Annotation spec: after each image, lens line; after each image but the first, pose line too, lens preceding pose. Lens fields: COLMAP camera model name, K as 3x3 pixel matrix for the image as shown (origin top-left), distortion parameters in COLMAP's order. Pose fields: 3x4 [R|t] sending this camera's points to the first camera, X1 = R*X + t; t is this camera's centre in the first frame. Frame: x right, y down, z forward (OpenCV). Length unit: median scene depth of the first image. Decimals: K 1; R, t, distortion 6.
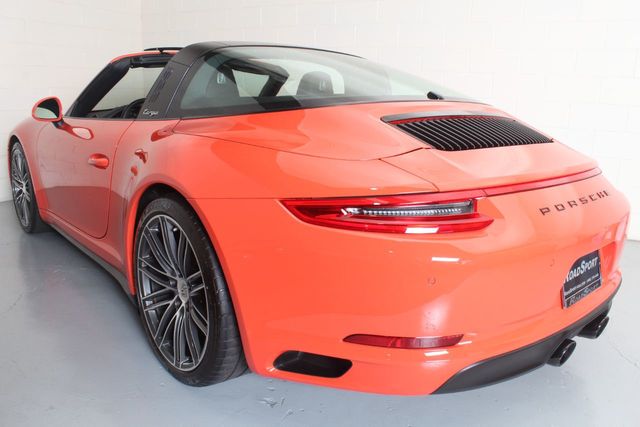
lens RADIAL K [[521.2, 0, 318.2], [0, 521.2, 213.7], [0, 0, 1]] dist [-0.117052, 0.040776]
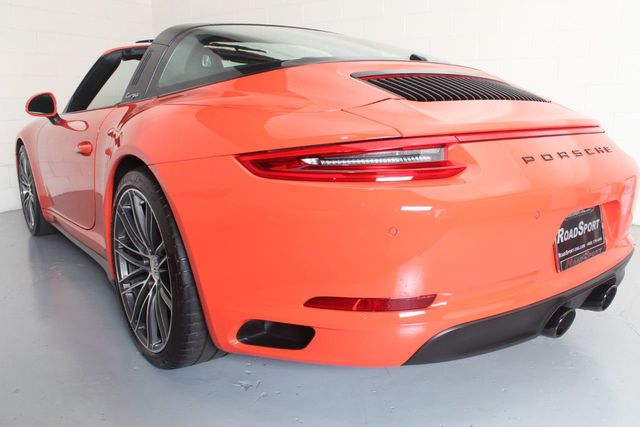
lens RADIAL K [[521.2, 0, 316.2], [0, 521.2, 211.9], [0, 0, 1]] dist [-0.117052, 0.040776]
pose [[0.997613, -0.028620, -0.062839, 0.107840], [0.026491, 0.999055, -0.034449, 0.092733], [0.063766, 0.032702, 0.997429, 0.070360]]
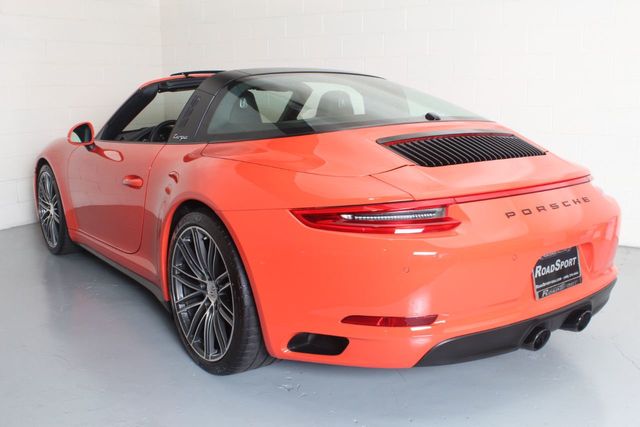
lens RADIAL K [[621.6, 0, 318.4], [0, 621.6, 215.5], [0, 0, 1]] dist [-0.074808, 0.000000]
pose [[0.997016, -0.018669, -0.074898, 0.090164], [0.015705, 0.999077, -0.039976, 0.040465], [0.075576, 0.038680, 0.996390, -0.405705]]
